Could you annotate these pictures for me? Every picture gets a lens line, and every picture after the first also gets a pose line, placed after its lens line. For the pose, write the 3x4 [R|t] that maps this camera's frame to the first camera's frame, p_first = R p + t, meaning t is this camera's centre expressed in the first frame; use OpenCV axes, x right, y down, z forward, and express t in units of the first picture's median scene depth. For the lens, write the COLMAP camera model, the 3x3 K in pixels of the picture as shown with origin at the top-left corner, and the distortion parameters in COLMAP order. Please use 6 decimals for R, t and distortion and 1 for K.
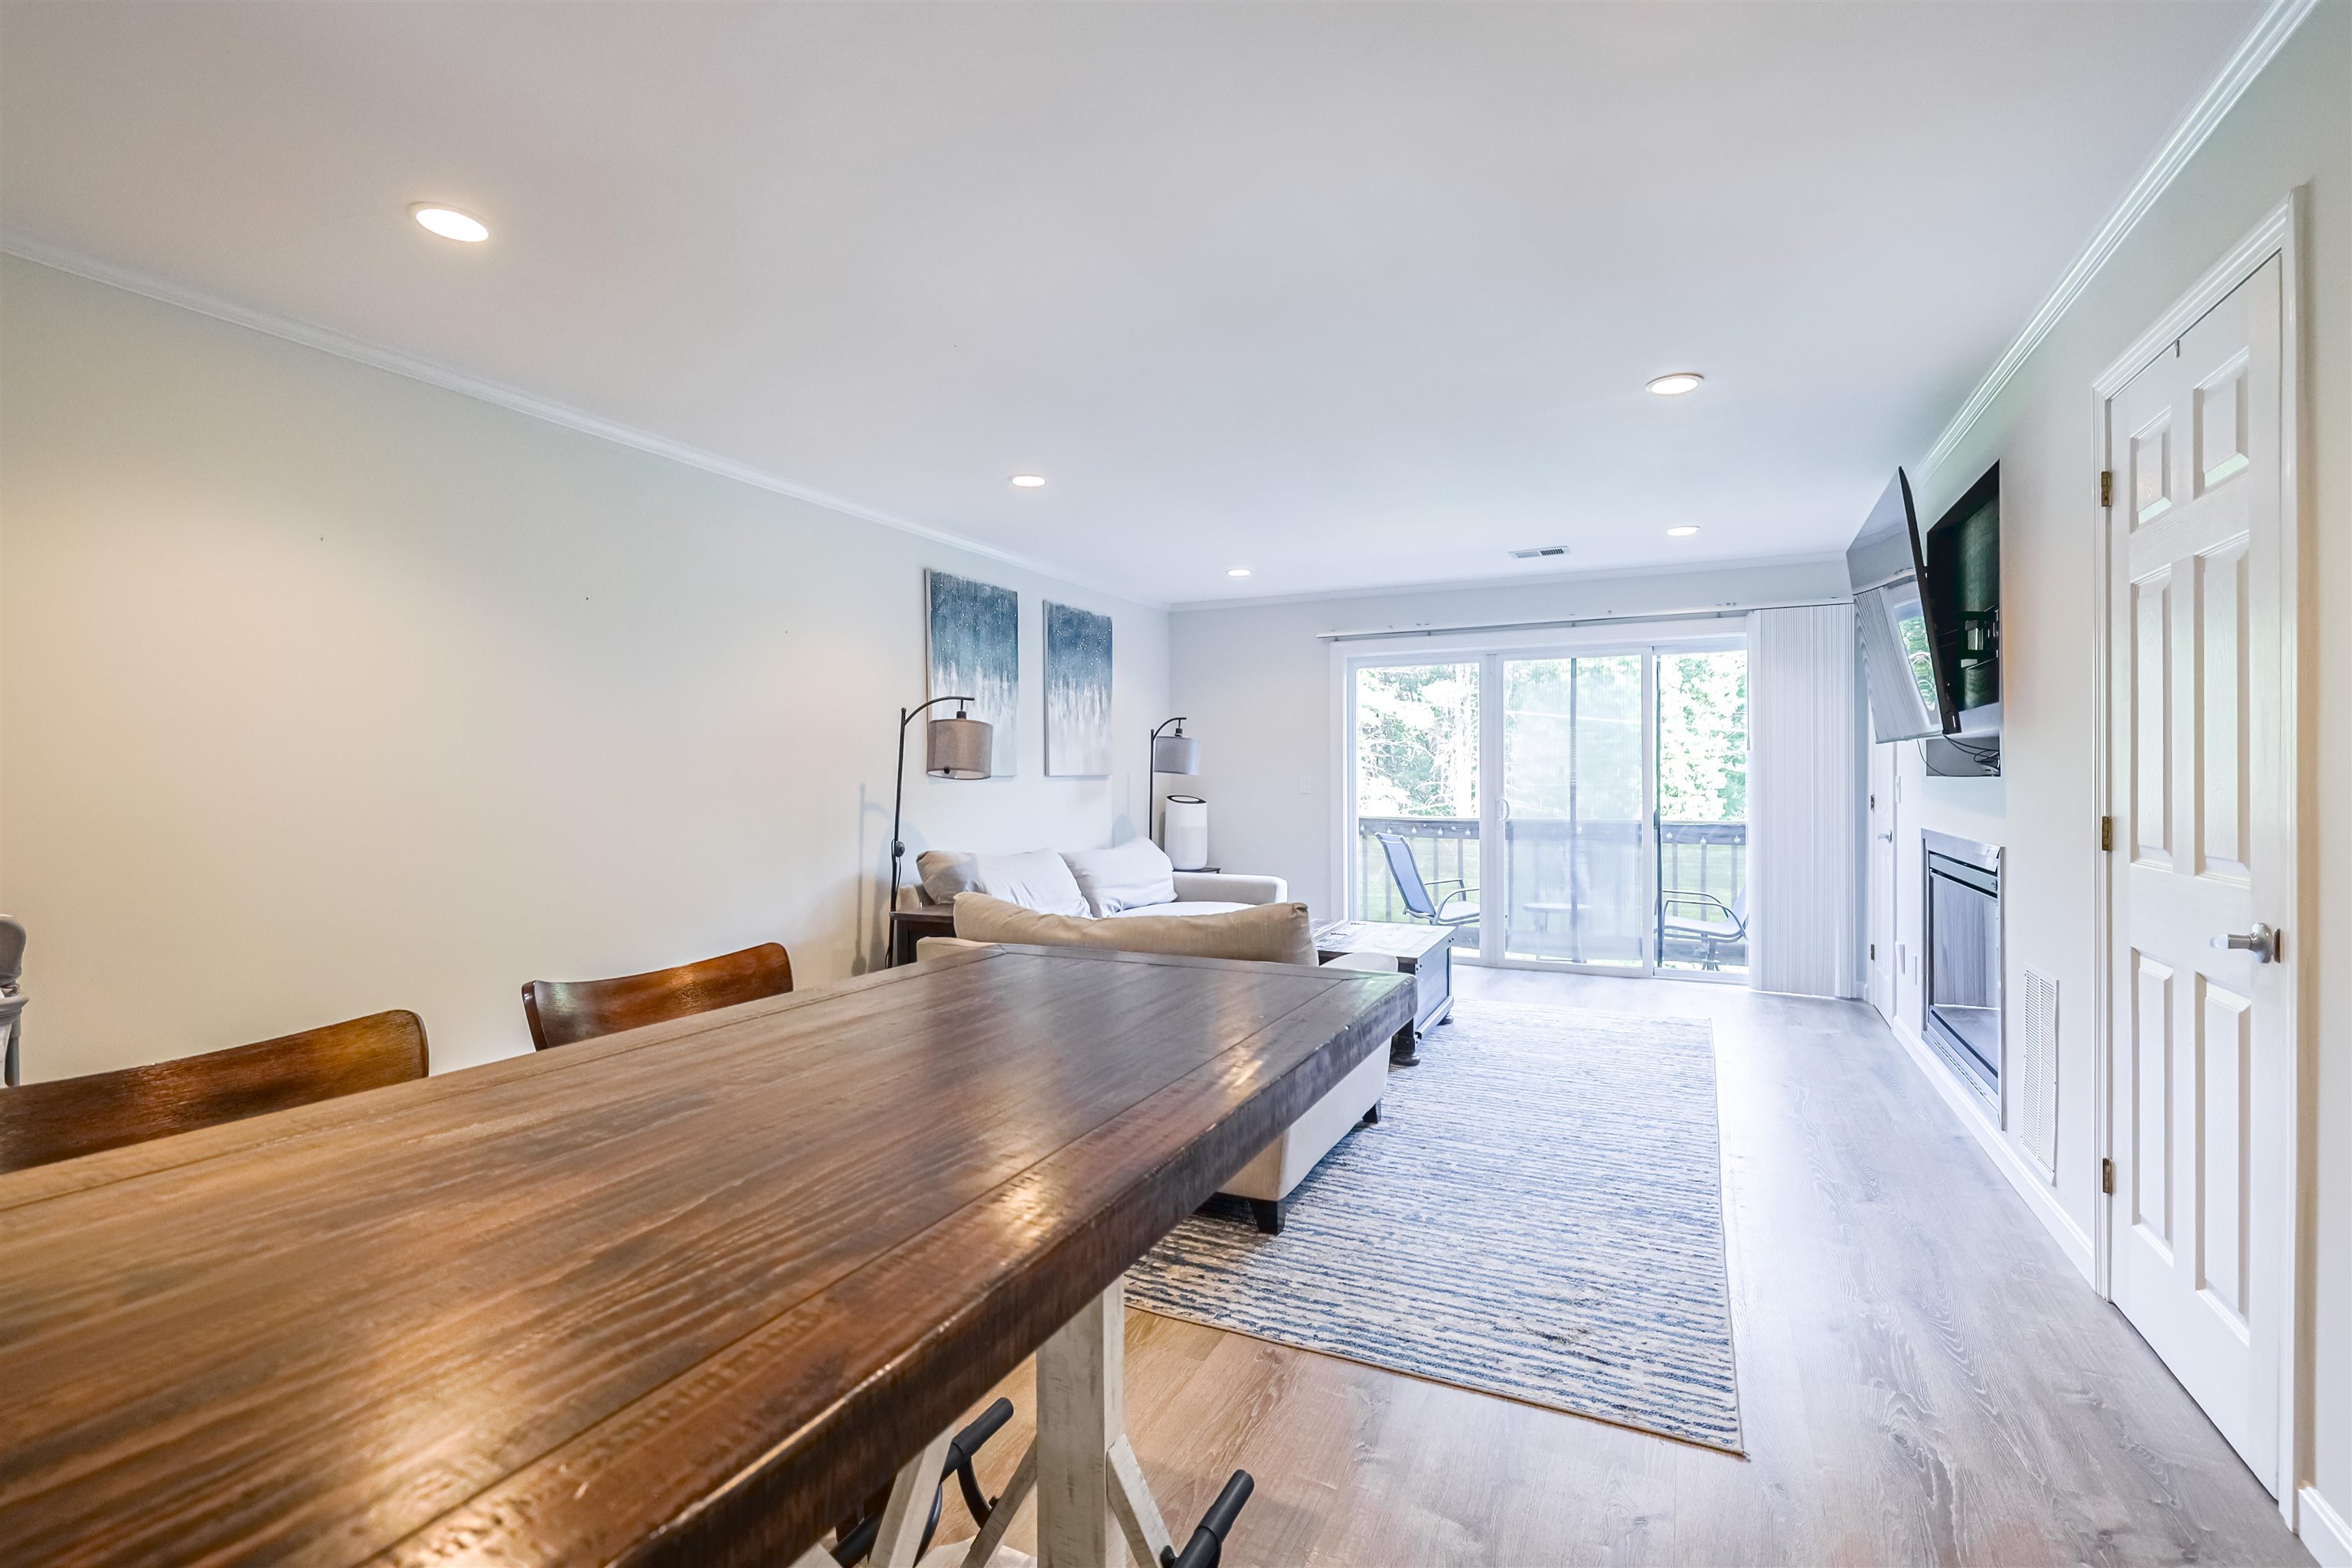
lens RADIAL K [[1034.4, 0, 1262.2], [0, 1034.4, 759.7], [0, 0, 1]] dist [-0.000305, -0.000476]
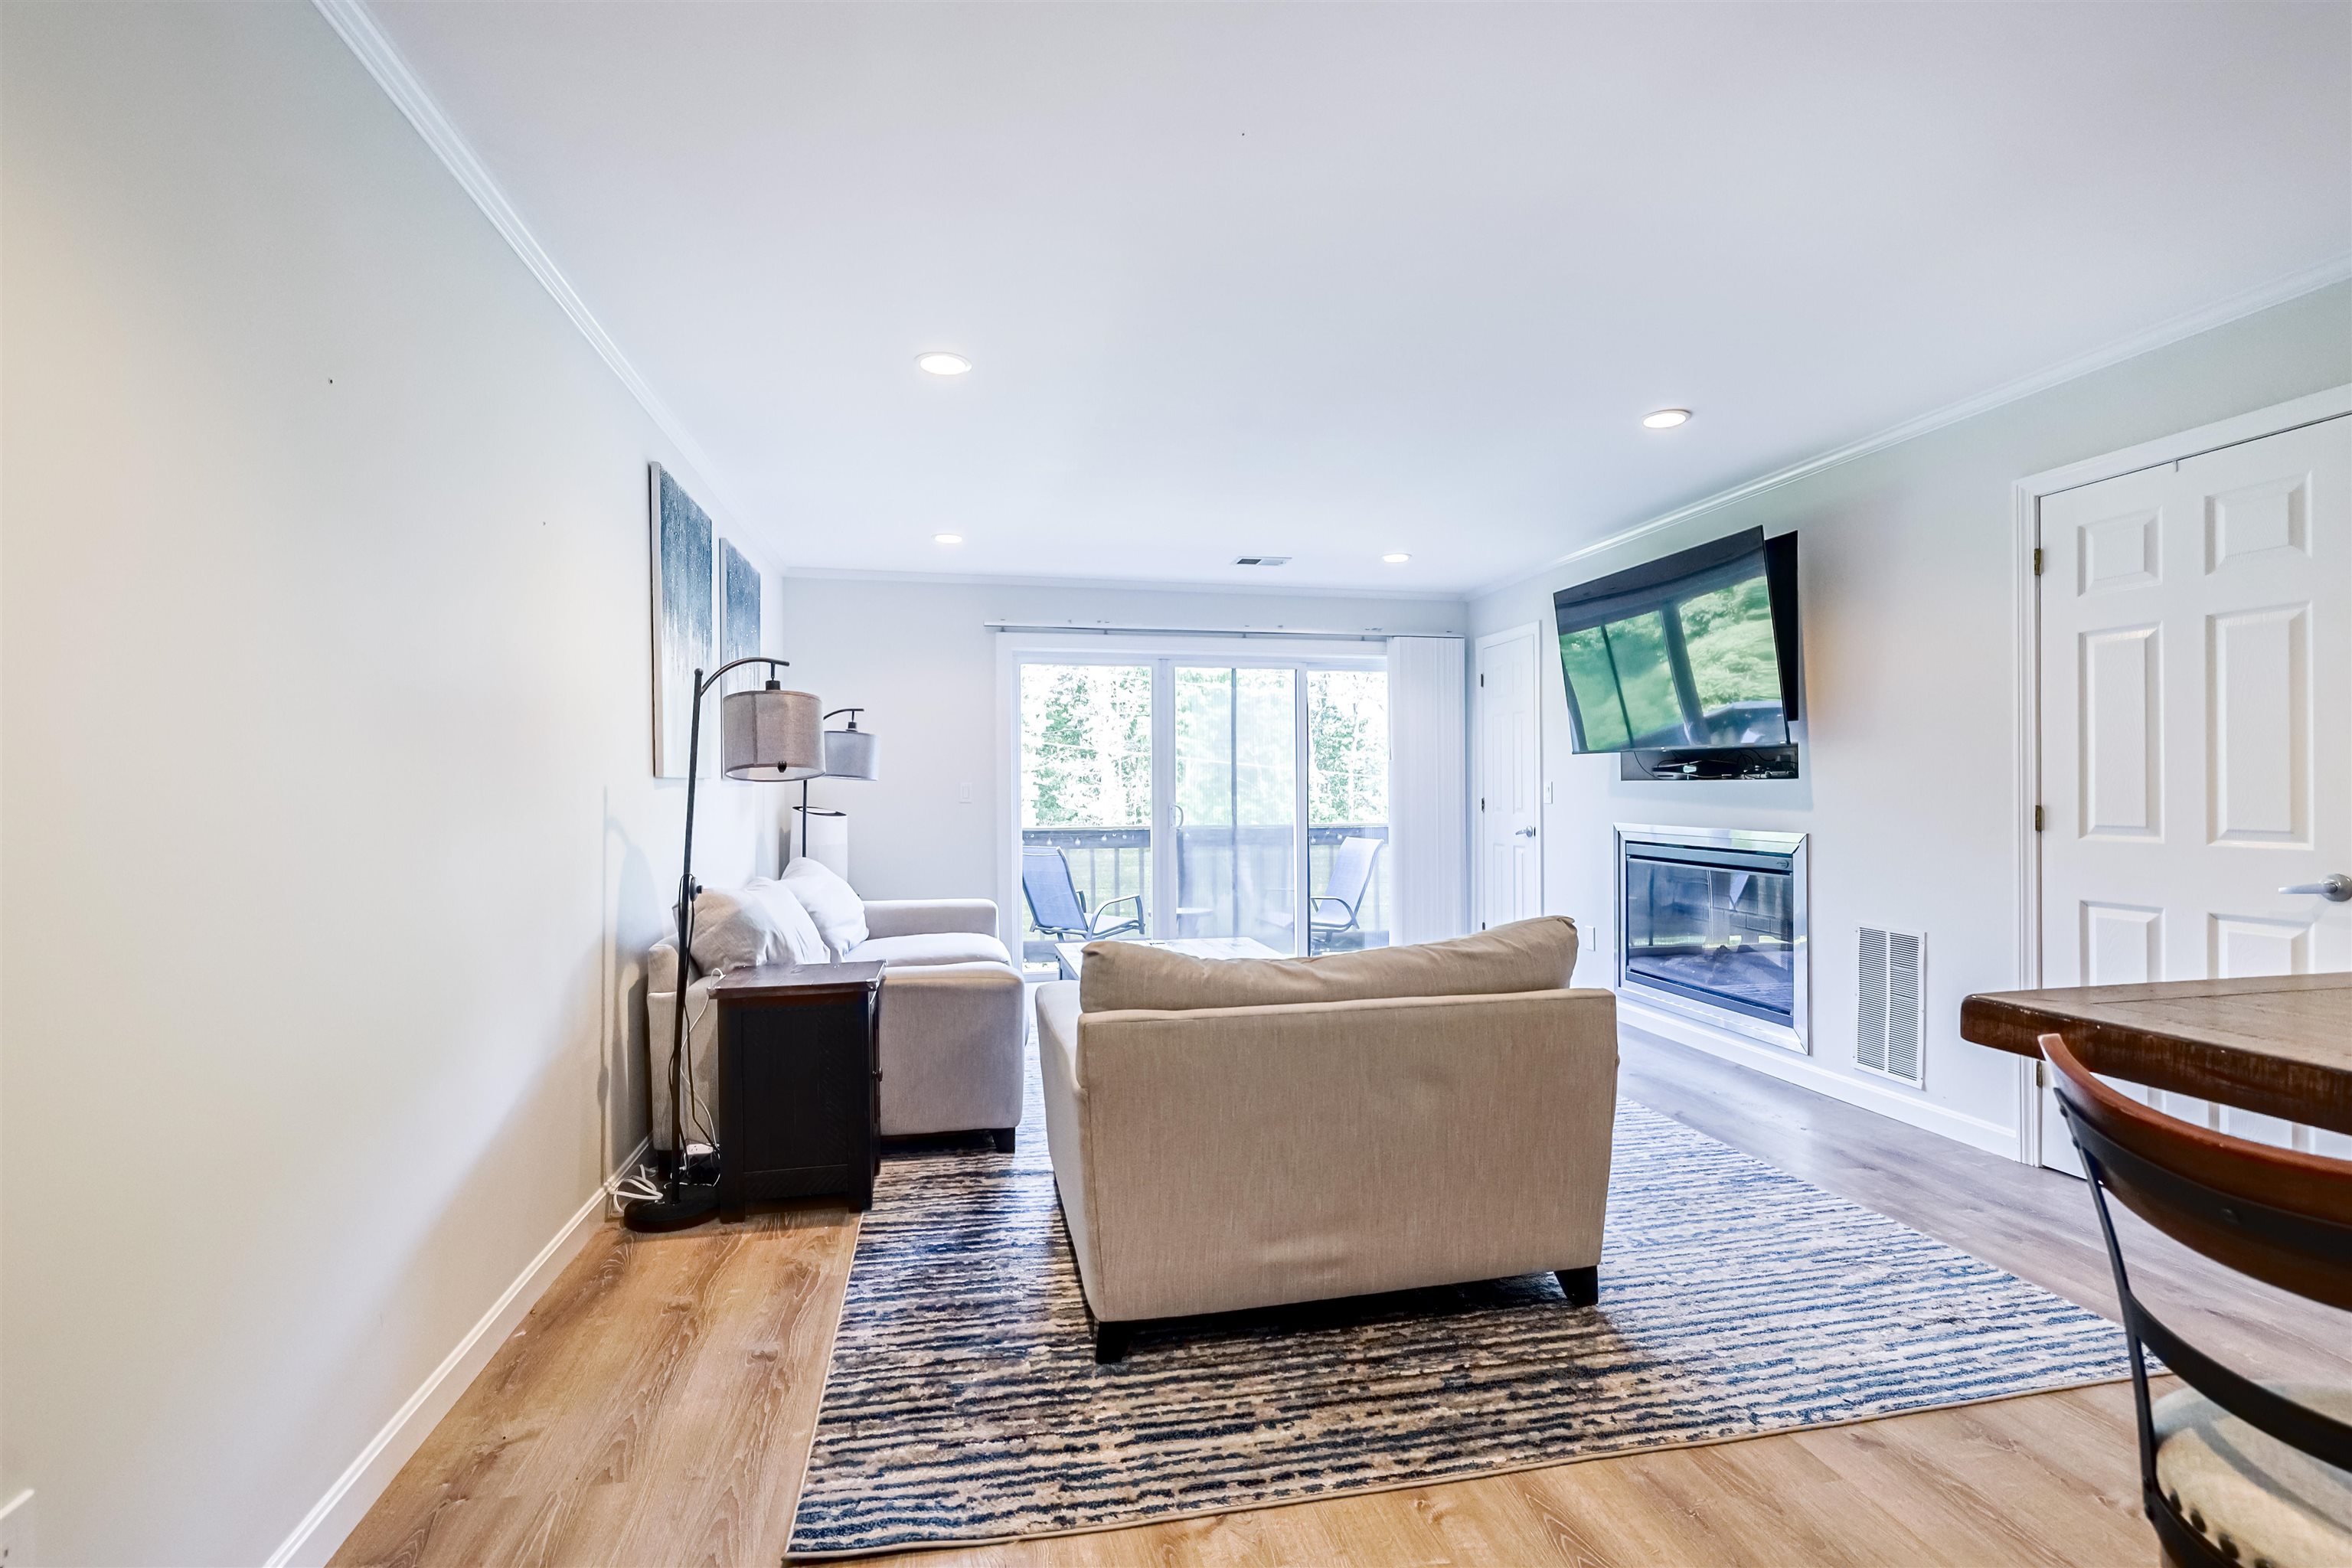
lens RADIAL K [[993.6, 0, 1236.9], [0, 993.6, 779.6], [0, 0, 1]] dist [-0.002078, -0.000418]
pose [[0.819377, 0.004152, 0.573240, -0.314093], [-0.008274, 0.999955, 0.004584, 0.009616], [-0.573195, -0.008499, 0.819375, 0.221571]]
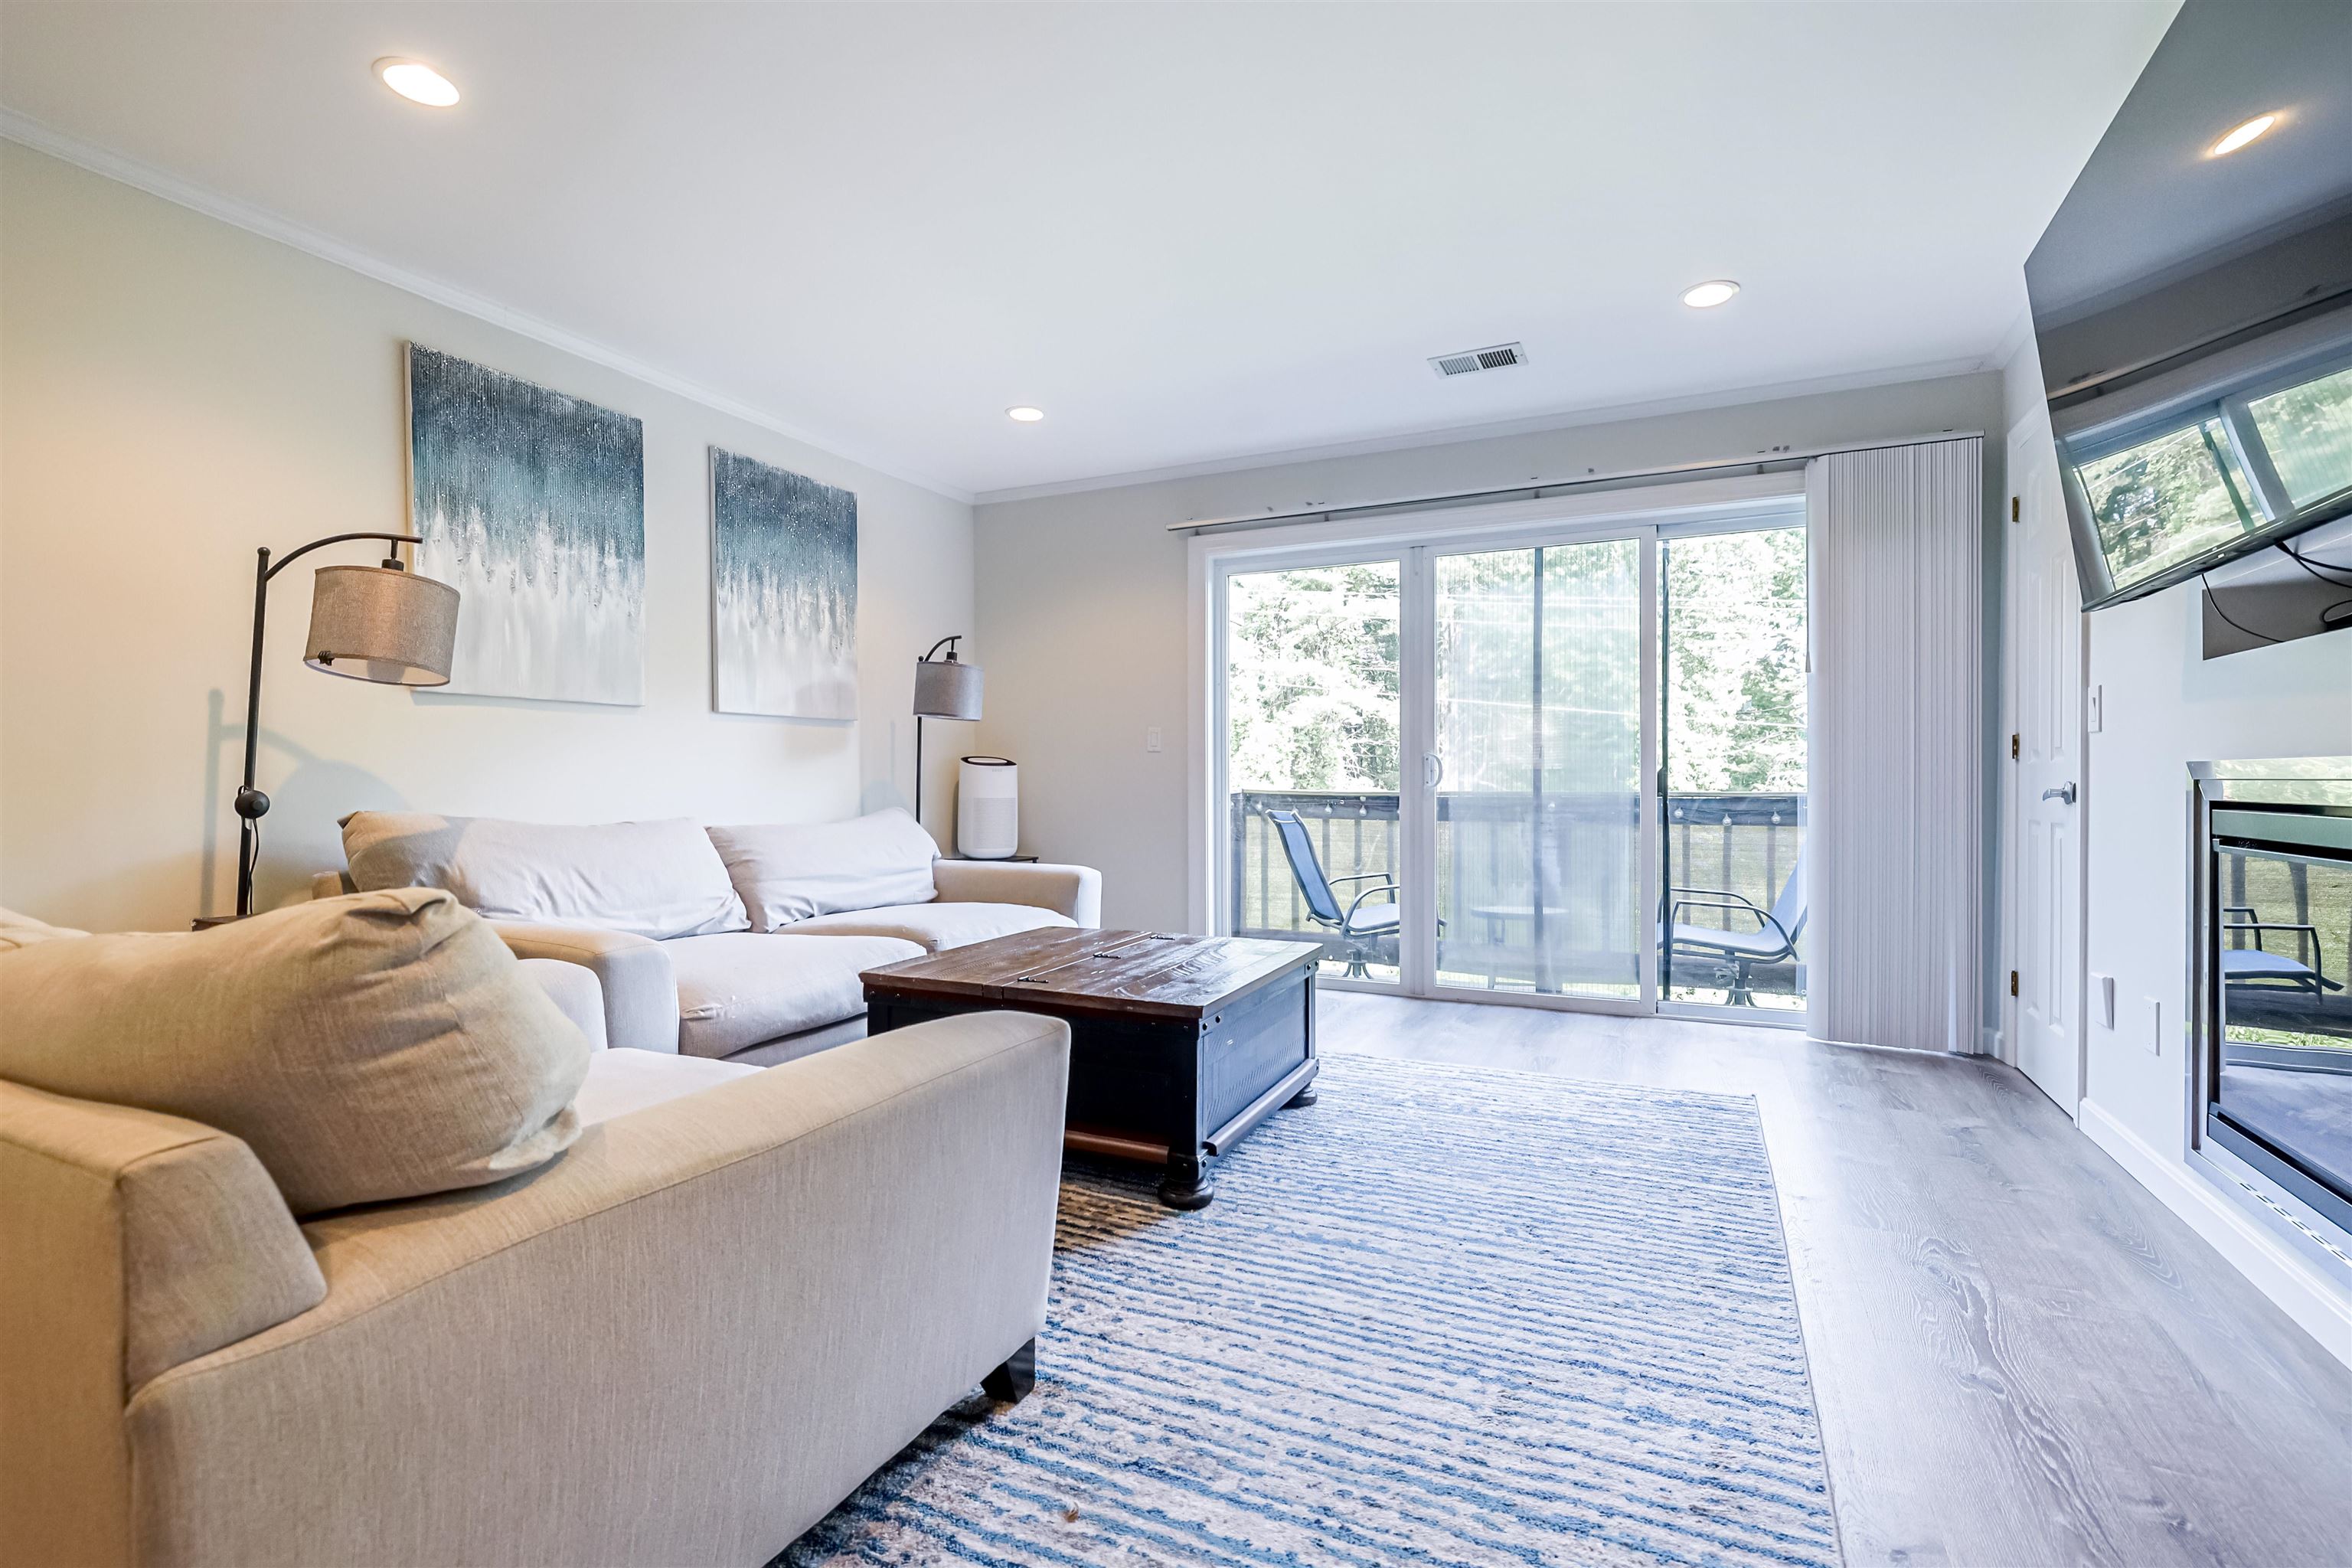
lens RADIAL K [[1046.8, 0, 1176.0], [0, 1046.8, 784.0], [0, 0, 1]] dist [-0.001162, -0.000121]
pose [[0.997825, -0.005849, -0.065654, 0.125046], [0.007207, 0.999765, 0.020469, 0.048539], [0.065519, -0.020897, 0.997632, 0.339666]]
